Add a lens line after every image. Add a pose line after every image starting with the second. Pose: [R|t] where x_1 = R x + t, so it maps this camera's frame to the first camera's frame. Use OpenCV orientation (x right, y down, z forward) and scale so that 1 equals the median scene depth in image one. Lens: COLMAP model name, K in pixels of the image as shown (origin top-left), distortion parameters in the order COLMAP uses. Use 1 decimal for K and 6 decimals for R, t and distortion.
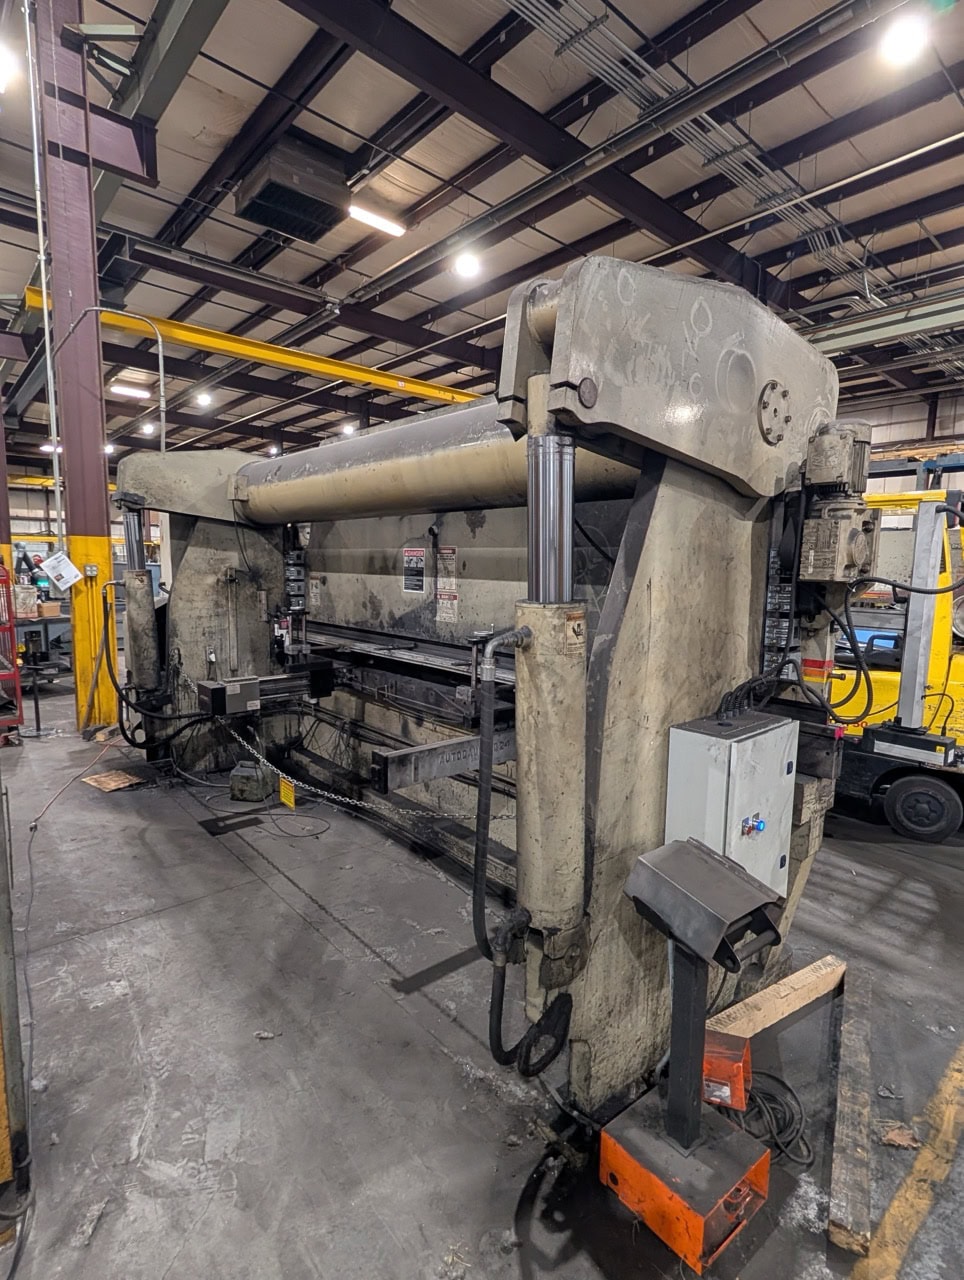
lens RADIAL K [[648.7, 0, 482.8], [0, 648.7, 642.1], [0, 0, 1]] dist [0.002908, 0.000628]
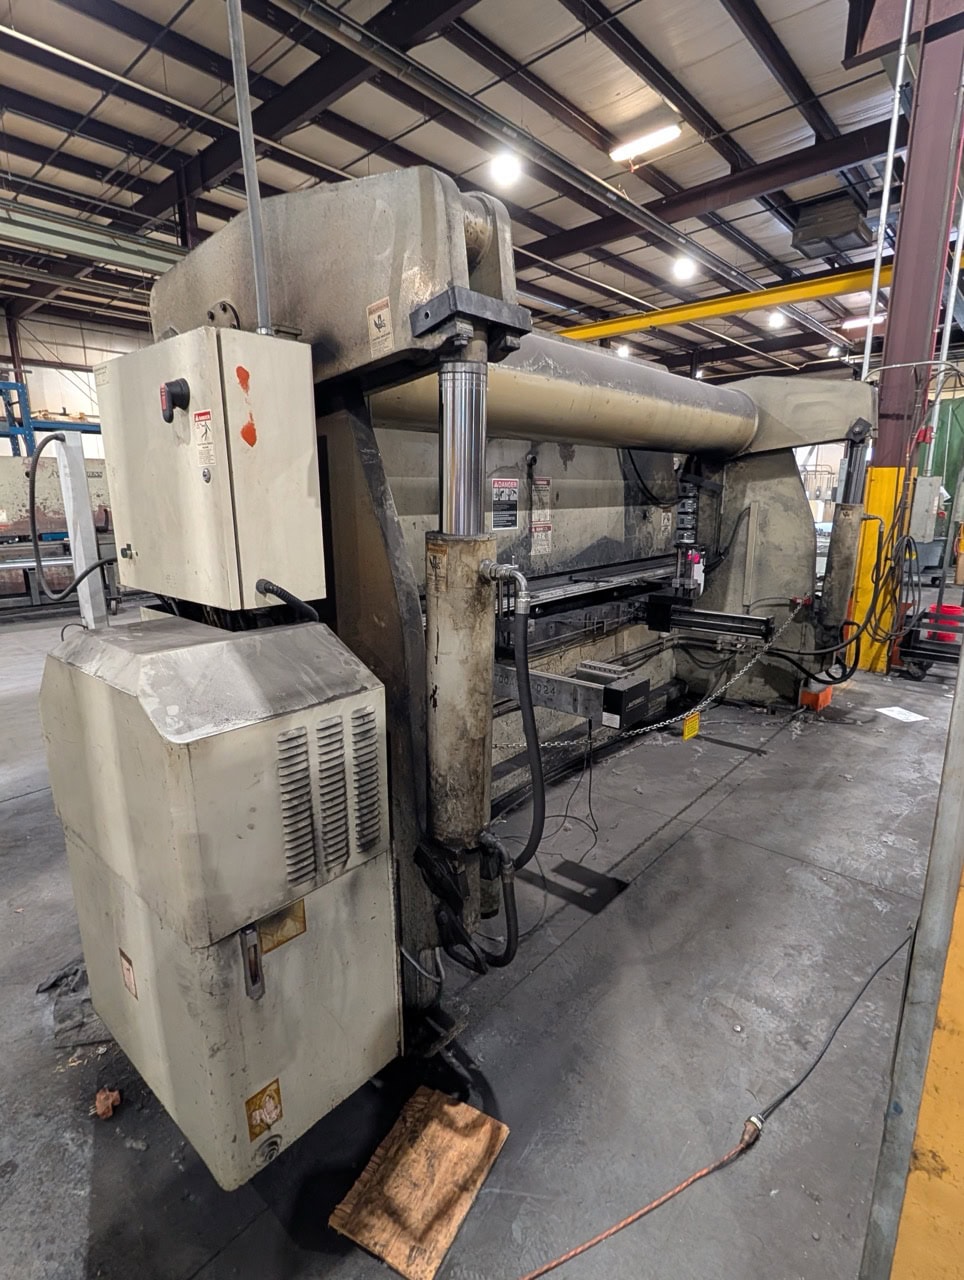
lens RADIAL K [[648.7, 0, 475.9], [0, 648.7, 639.3], [0, 0, 1]] dist [0.002908, 0.000628]
pose [[-0.116235, -0.232954, 0.965516, -1.026765], [0.129428, 0.960264, 0.247268, -0.163295], [-0.984753, 0.153706, -0.081465, 1.182222]]
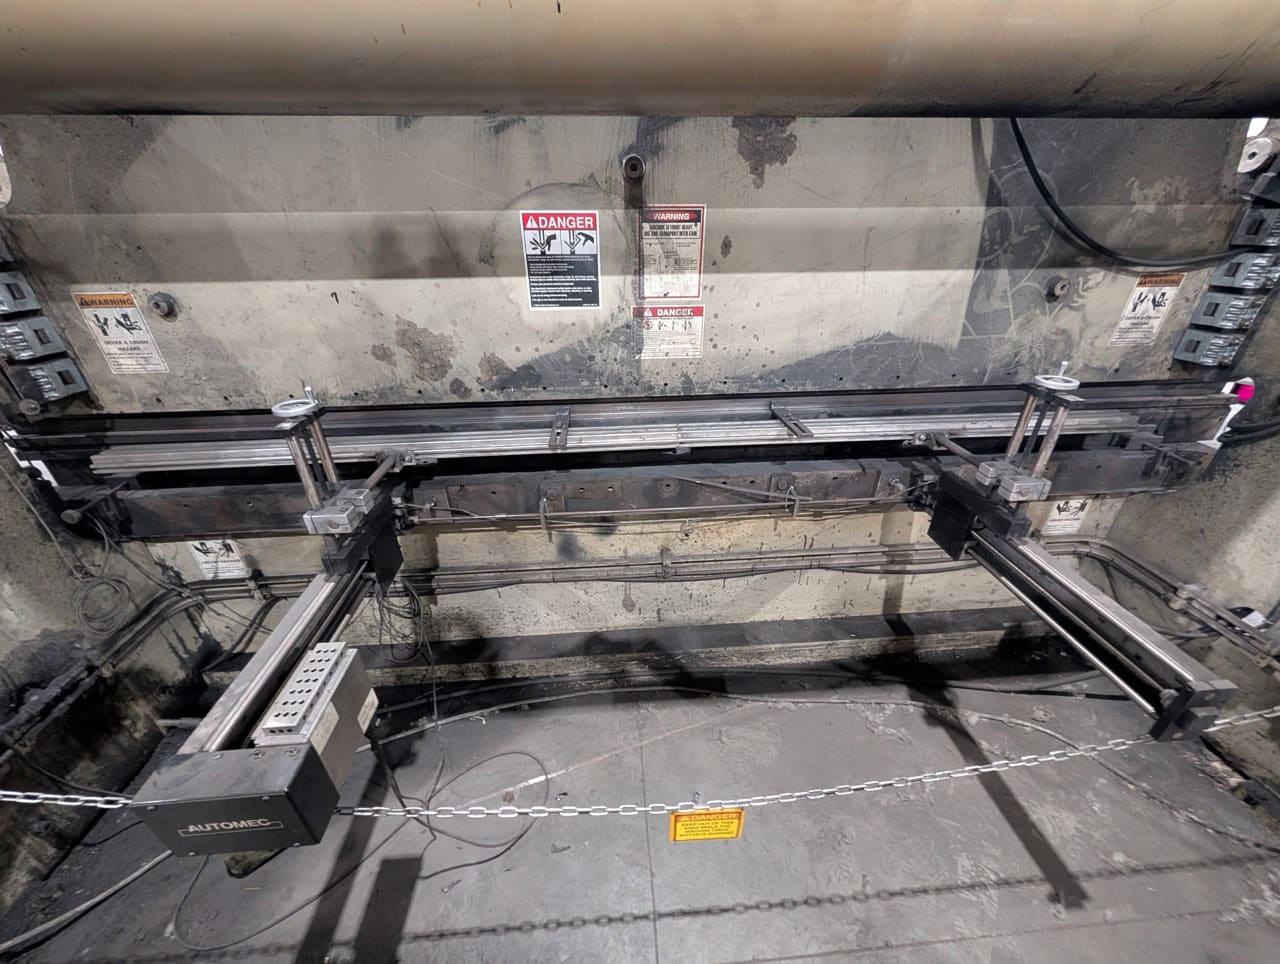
lens RADIAL K [[481.6, 0, 637.1], [0, 481.6, 483.3], [0, 0, 1]] dist [-0.000483, 0.000268]
pose [[0.605199, -0.398011, 0.689435, -0.396574], [0.116068, 0.900906, 0.418207, -0.109959], [-0.787567, -0.173077, 0.591424, 0.747145]]
